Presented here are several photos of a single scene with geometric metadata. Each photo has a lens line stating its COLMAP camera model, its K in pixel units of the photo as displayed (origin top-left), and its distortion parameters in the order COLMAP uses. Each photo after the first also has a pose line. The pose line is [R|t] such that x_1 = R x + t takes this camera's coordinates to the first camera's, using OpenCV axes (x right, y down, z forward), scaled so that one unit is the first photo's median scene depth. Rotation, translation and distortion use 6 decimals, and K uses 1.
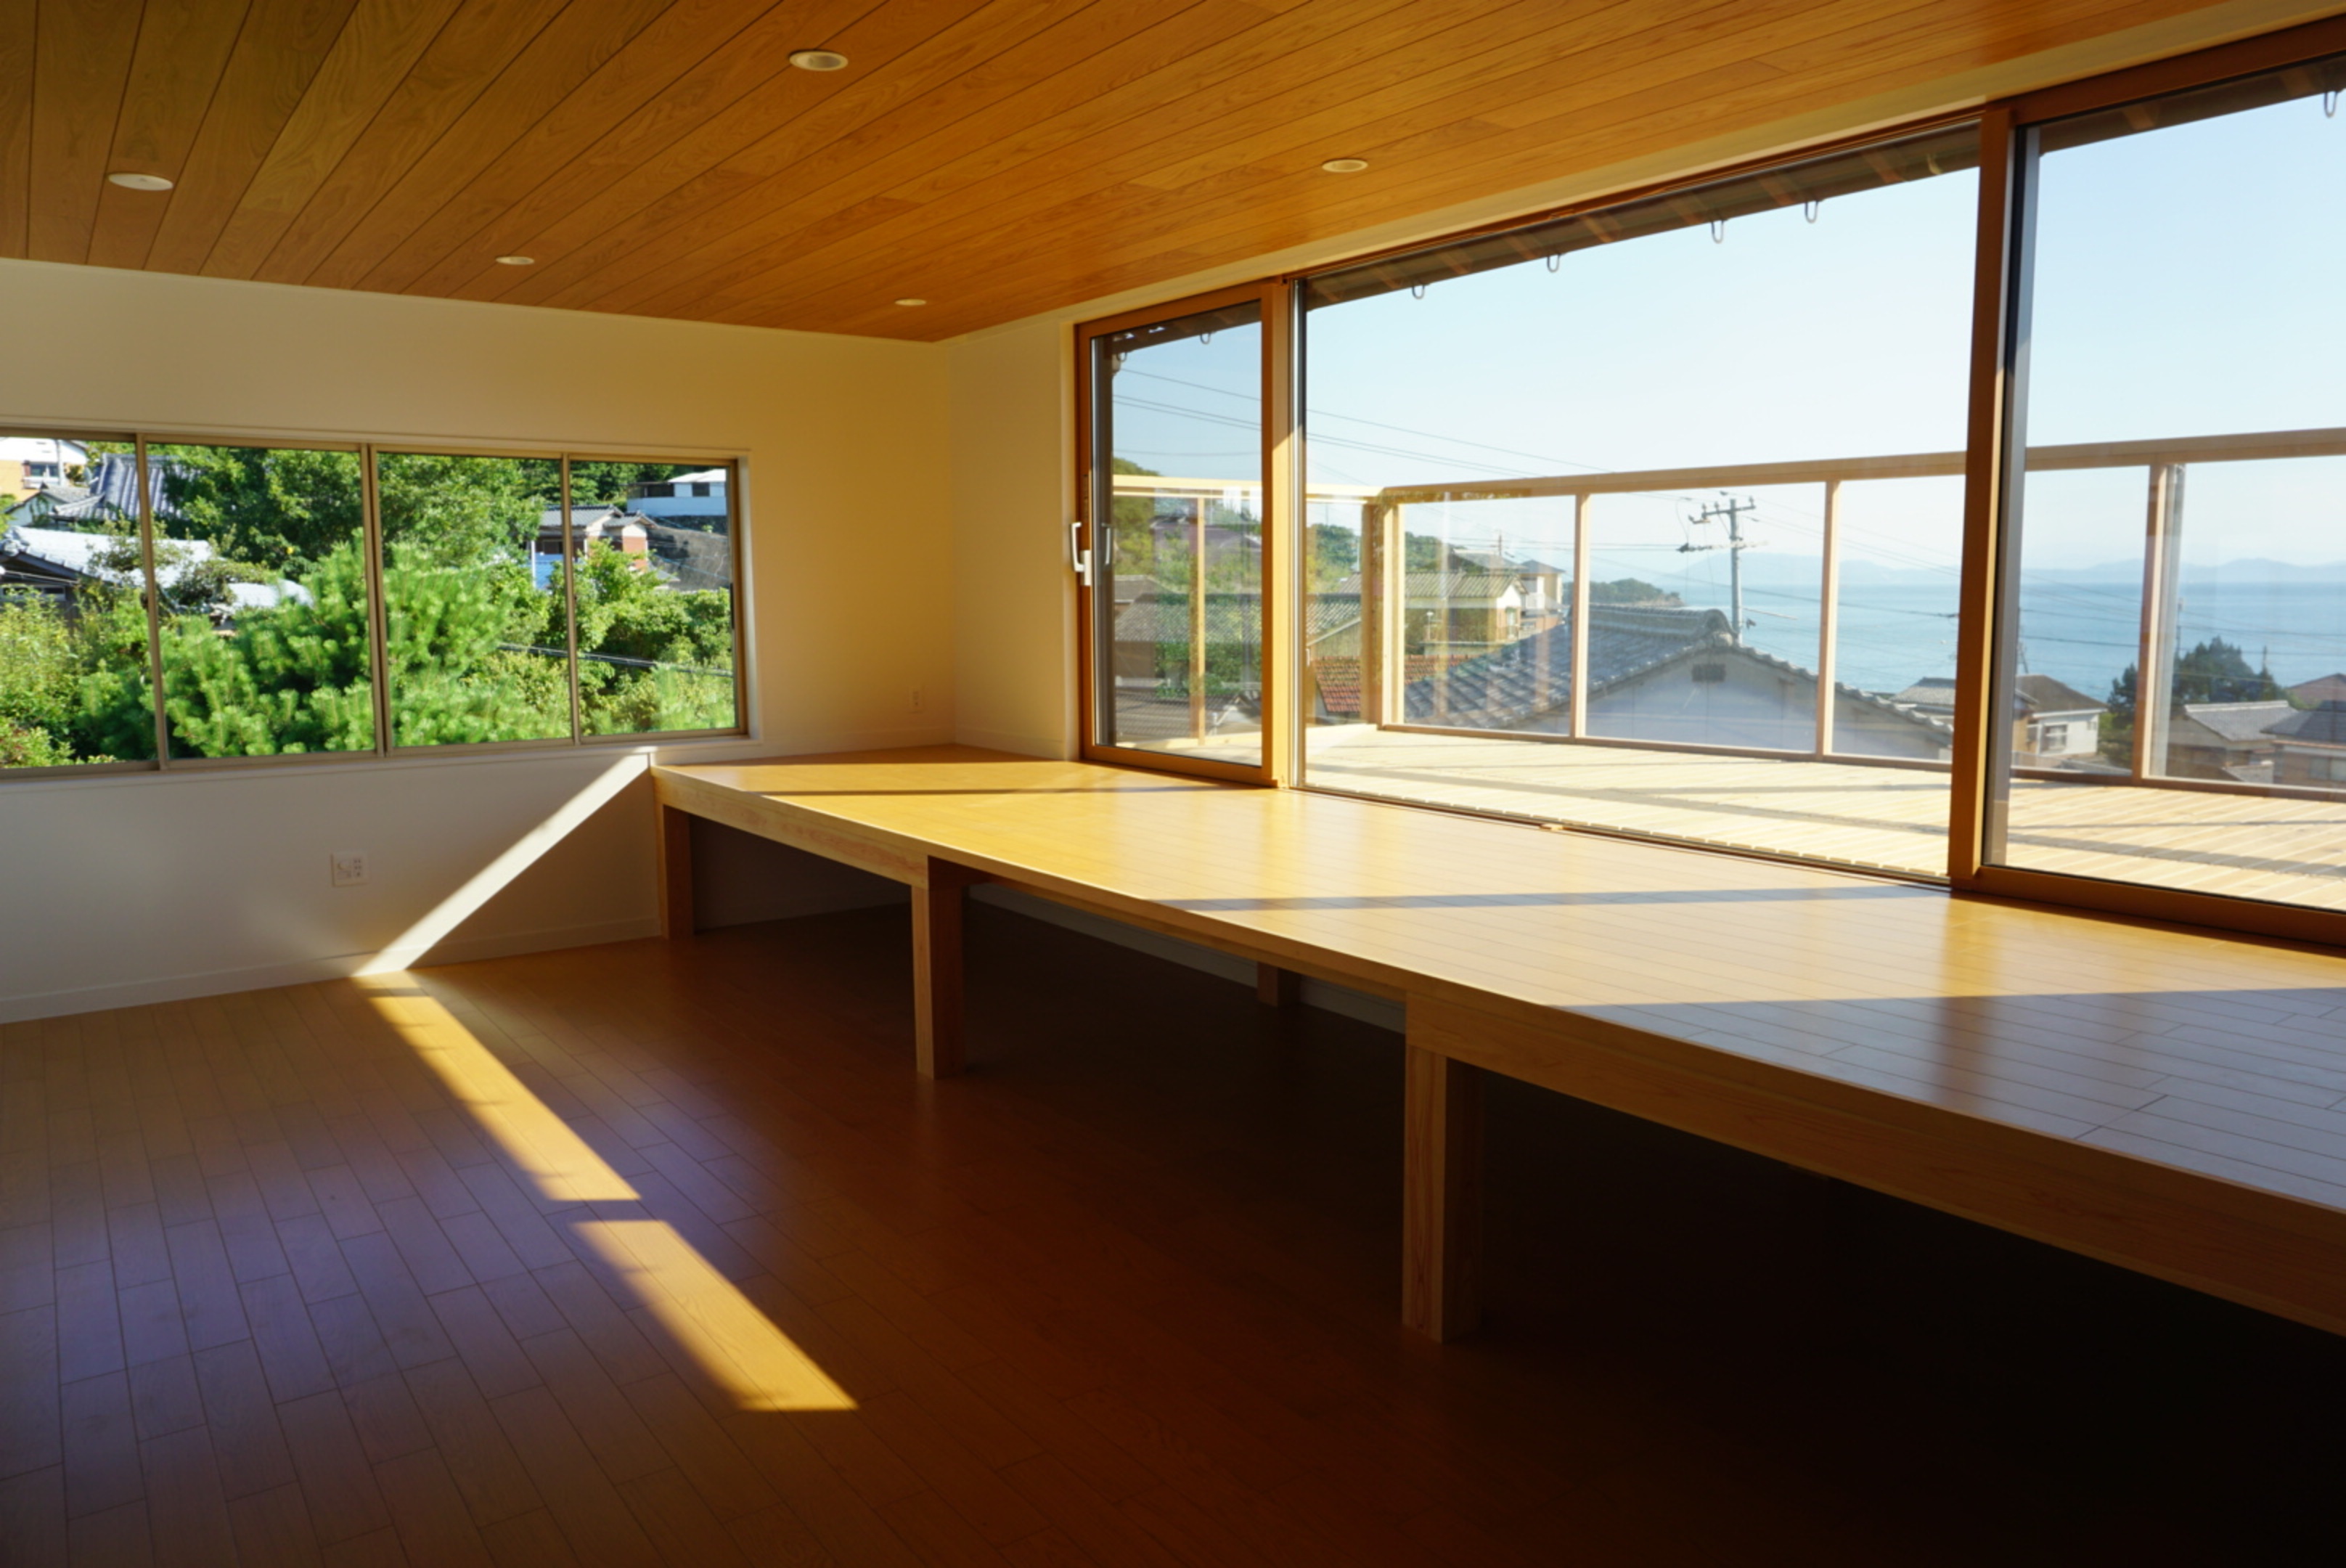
lens RADIAL K [[1591.1, 0, 1173.7], [0, 1591.1, 761.6], [0, 0, 1]] dist [-0.071286, 0.065826]
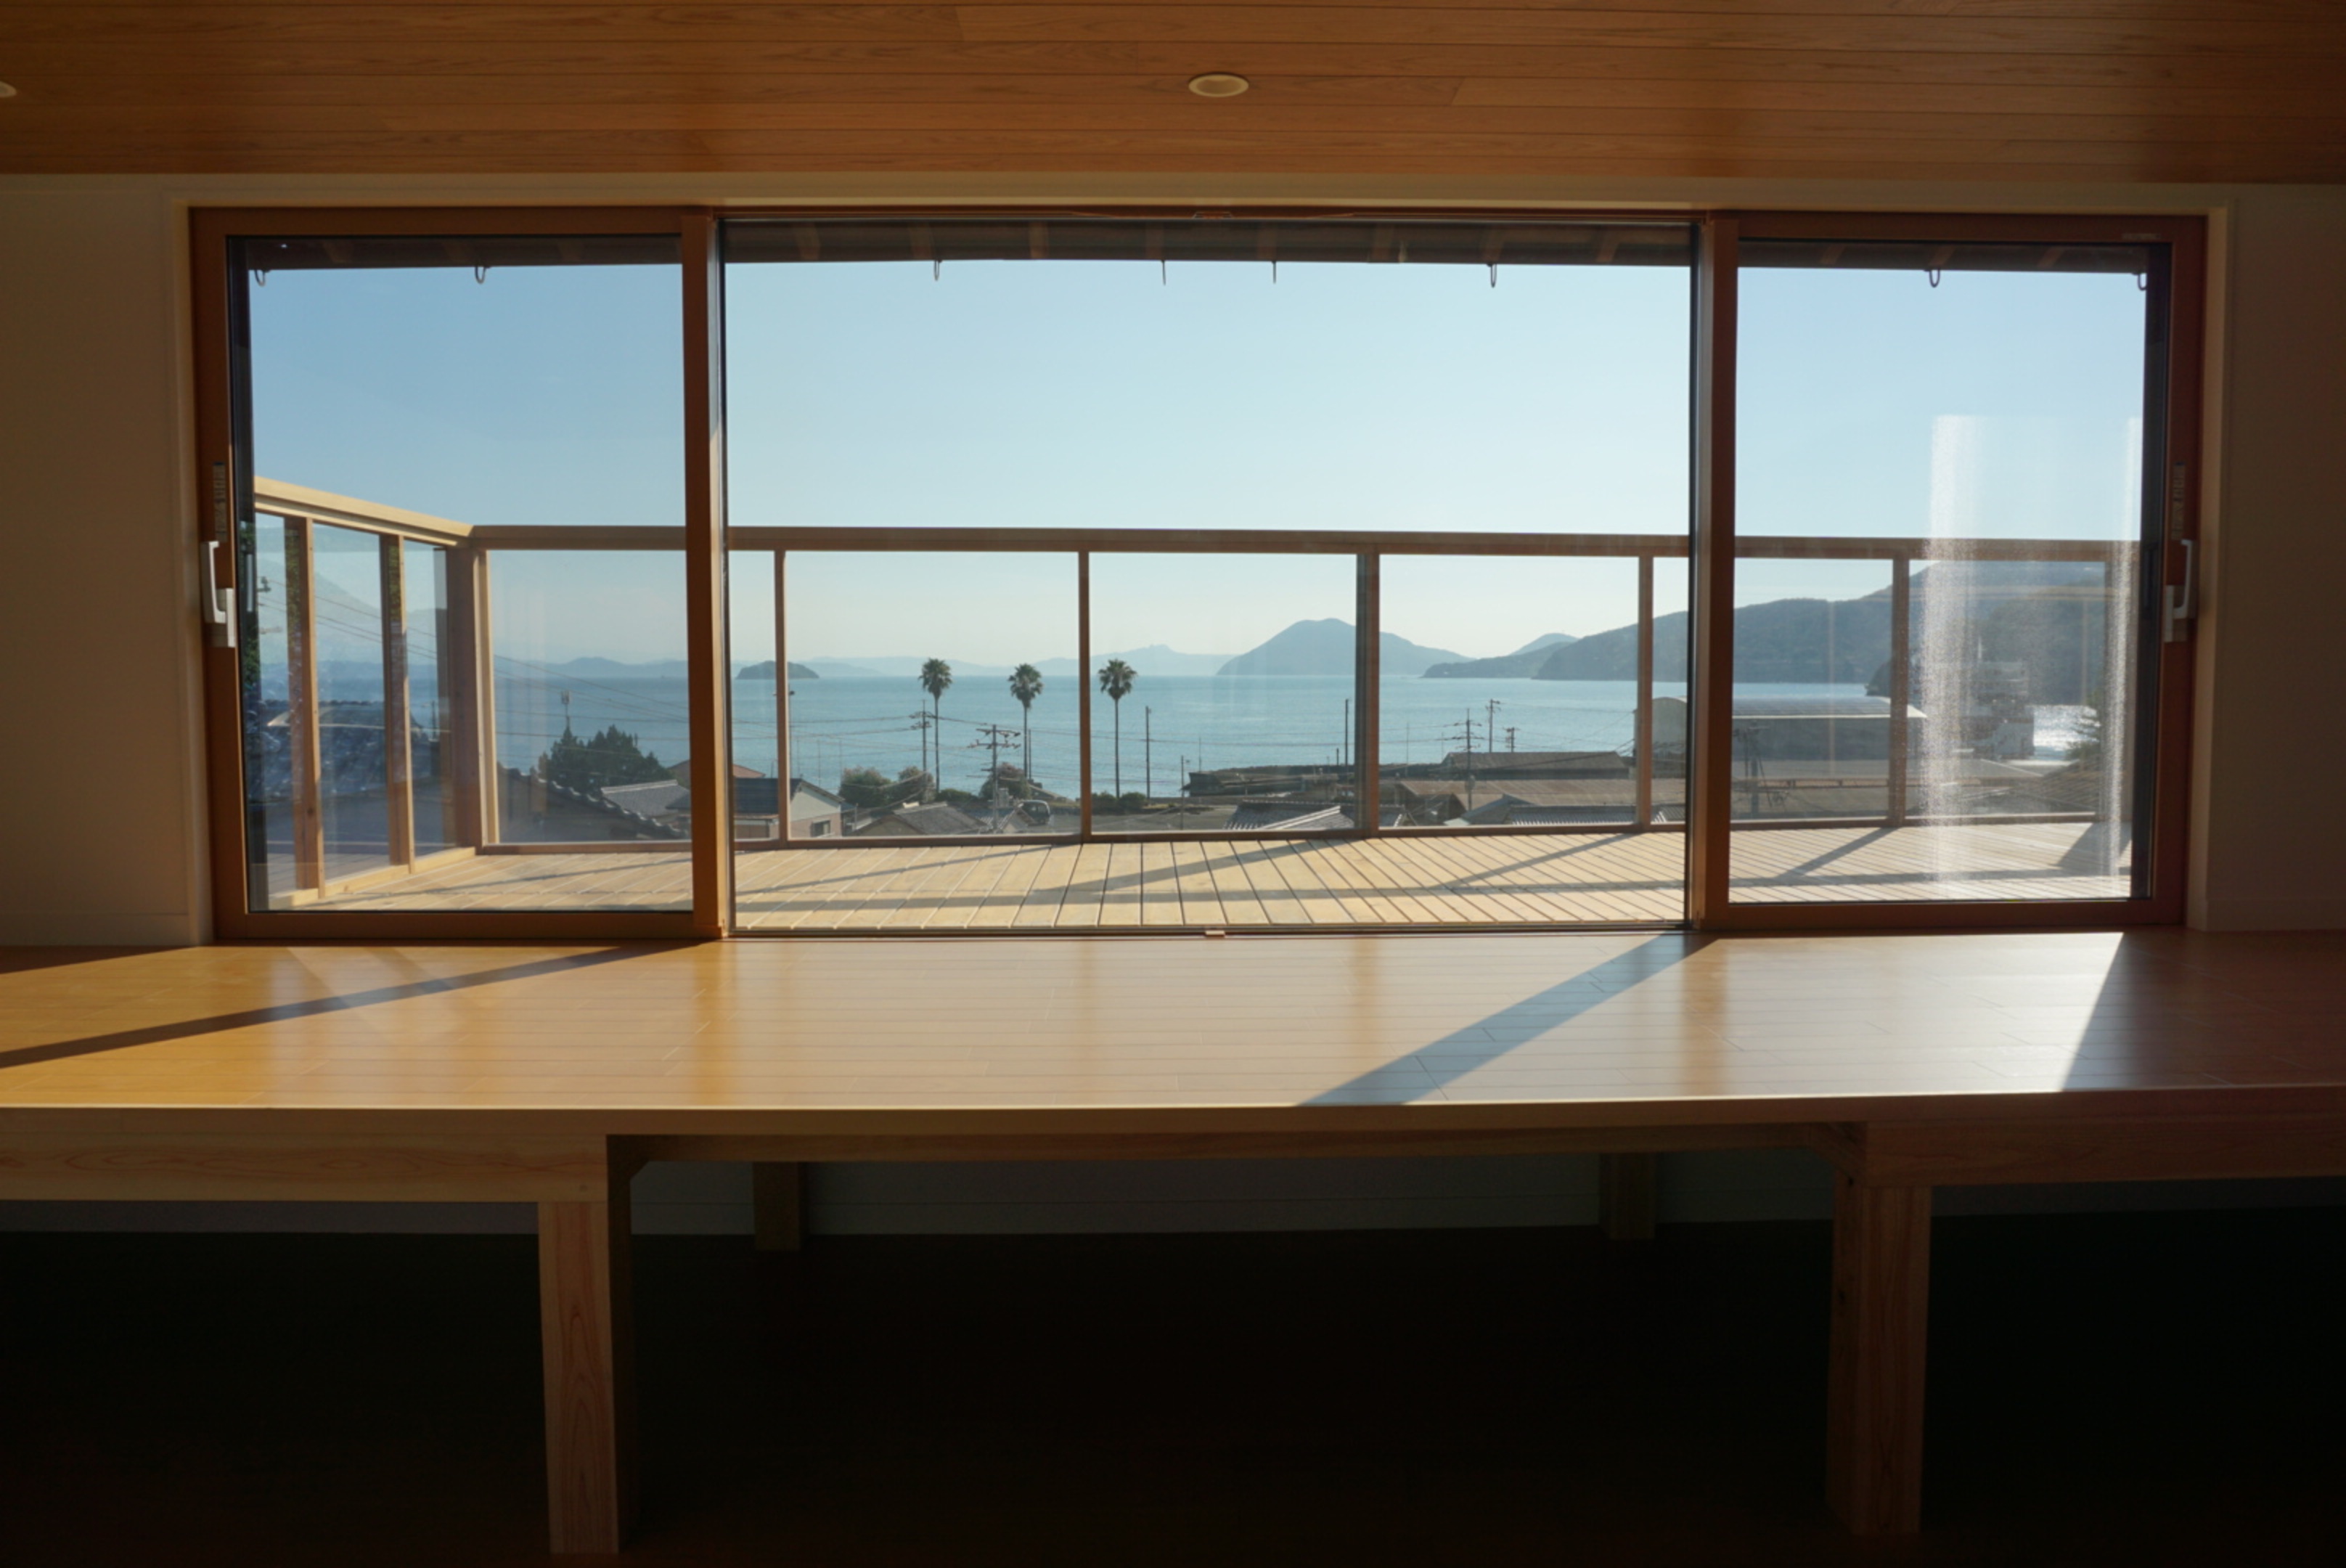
lens RADIAL K [[1591.1, 0, 1173.7], [0, 1591.1, 761.6], [0, 0, 1]] dist [-0.071286, 0.065826]
pose [[0.581361, -0.037098, 0.812800, -0.319175], [0.086069, 0.996159, -0.016095, -0.027186], [-0.809081, 0.079314, 0.582321, 0.365038]]
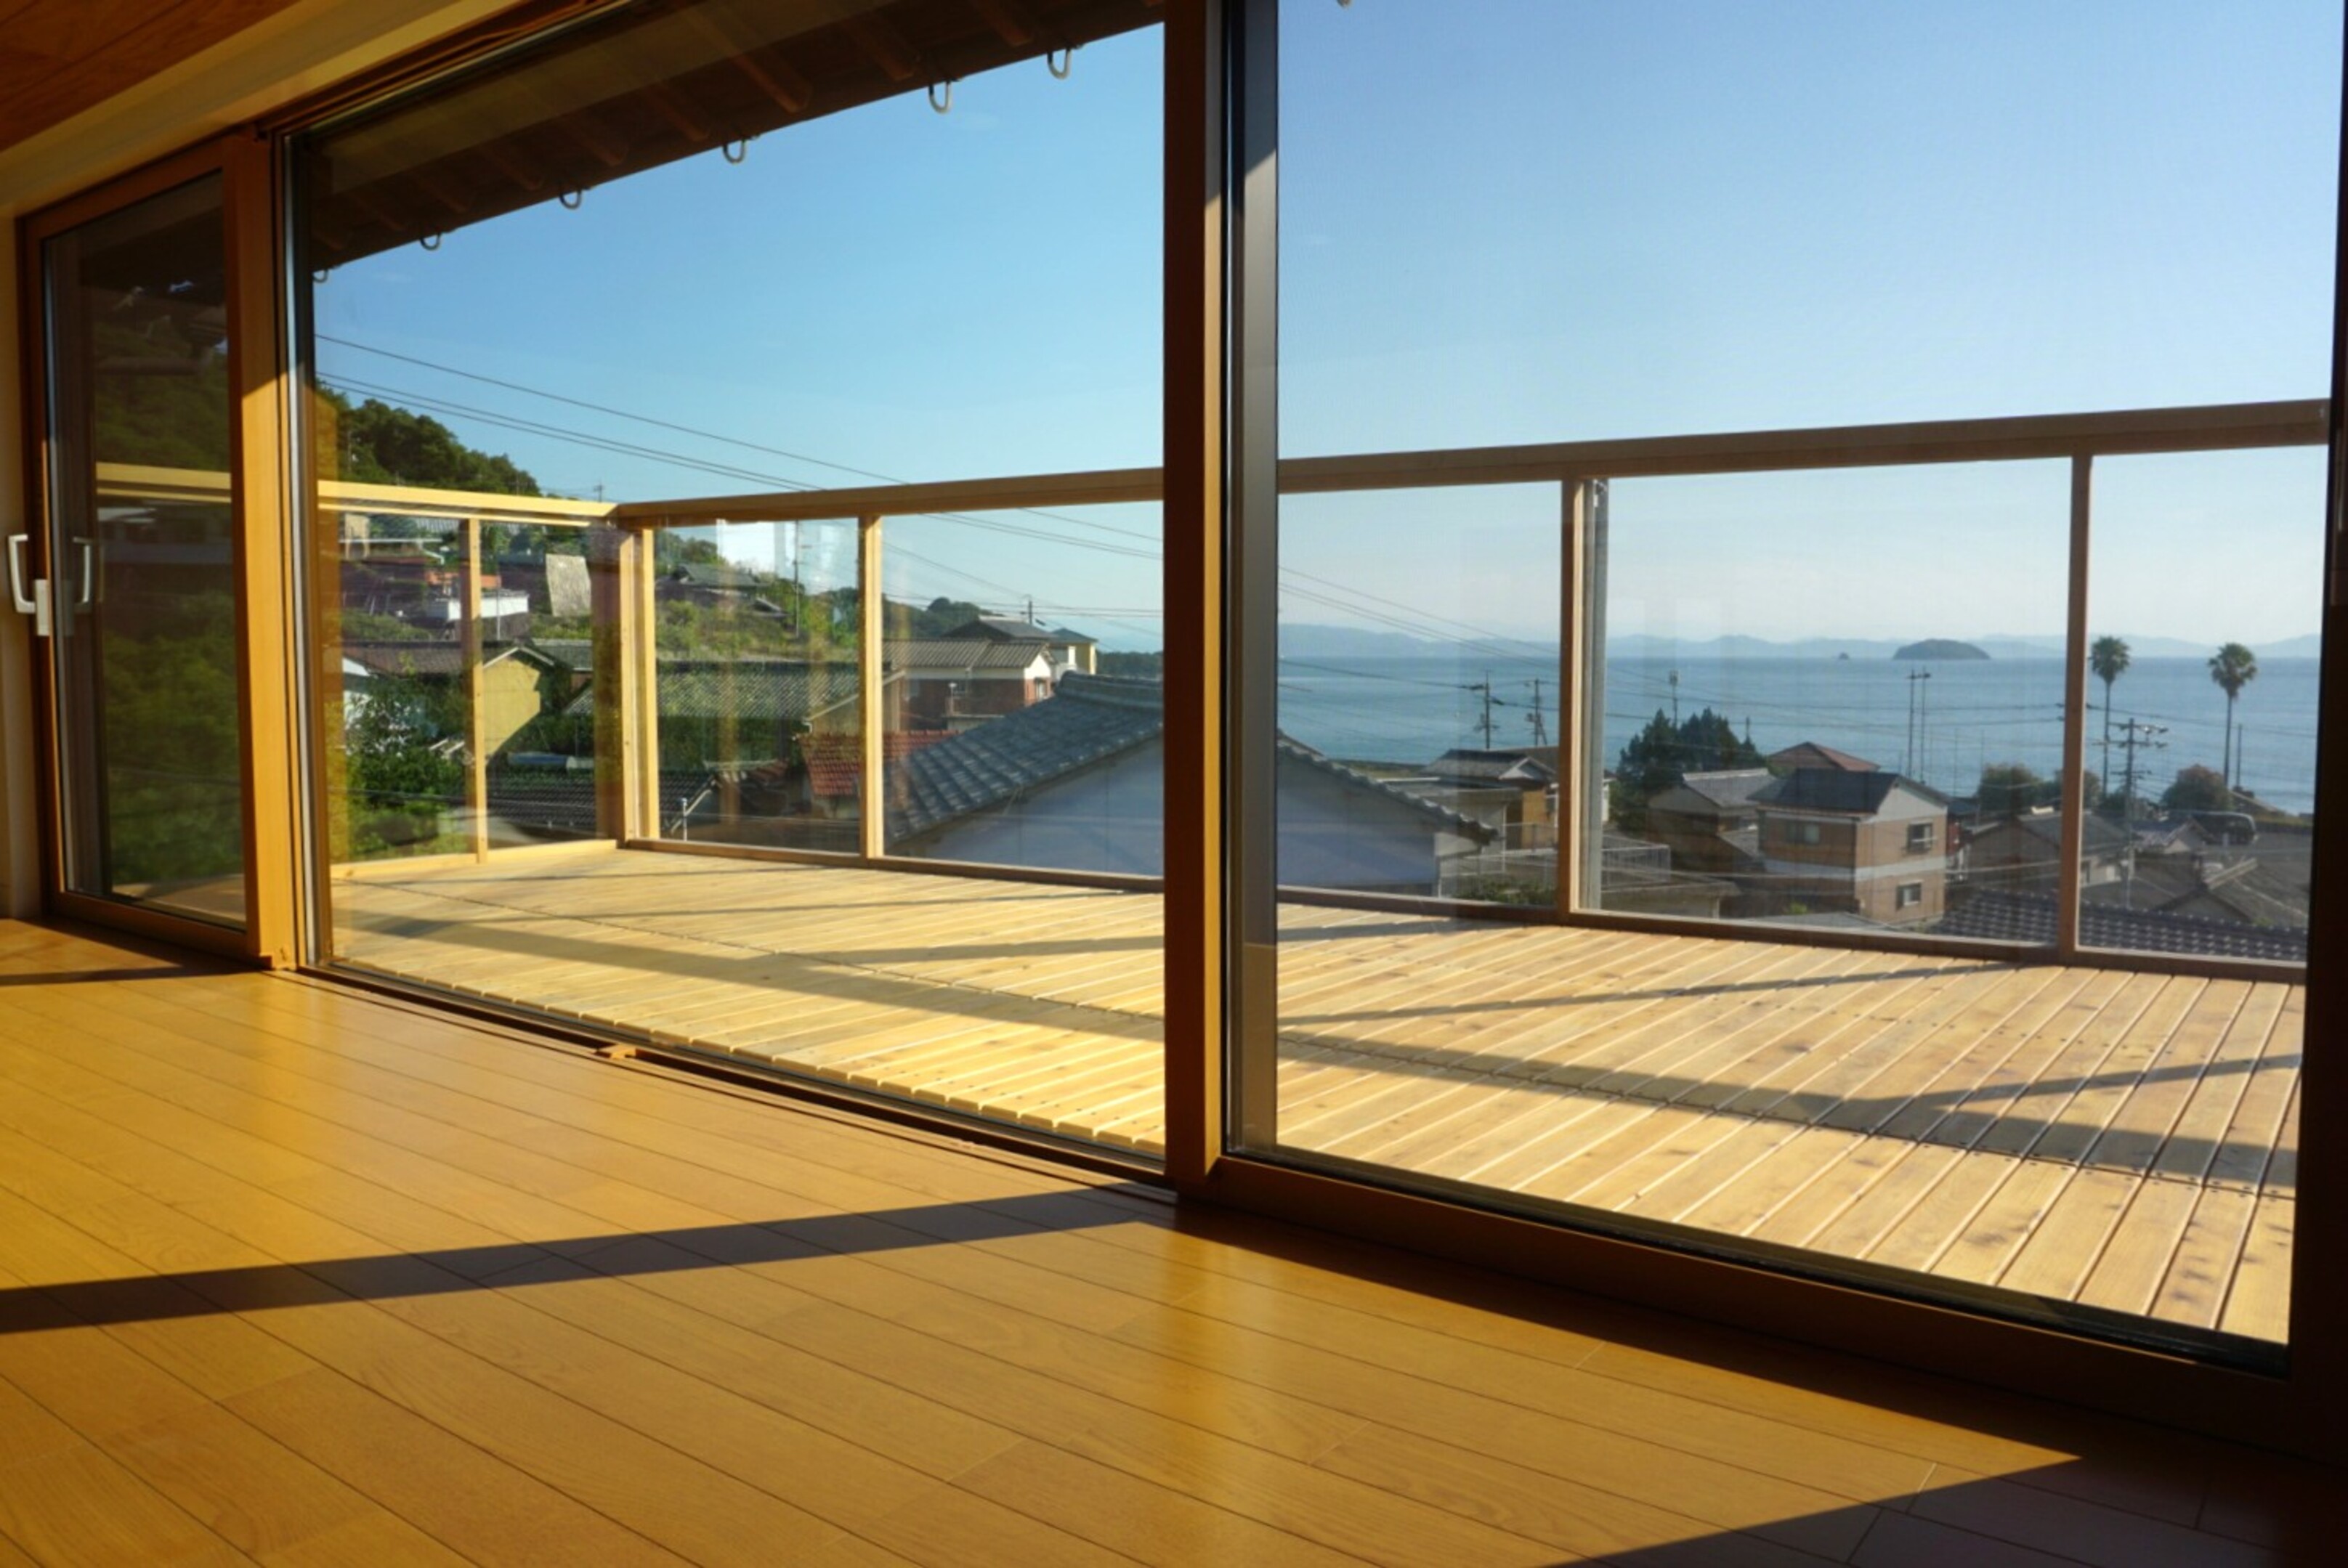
lens RADIAL K [[1706.7, 0, 1217.8], [0, 1706.7, 740.5], [0, 0, 1]] dist [-0.037400, -0.000720]
pose [[0.953381, -0.005432, 0.301722, 0.180651], [0.023610, 0.998116, -0.056634, -0.021557], [-0.300846, 0.061117, 0.951712, 0.235844]]
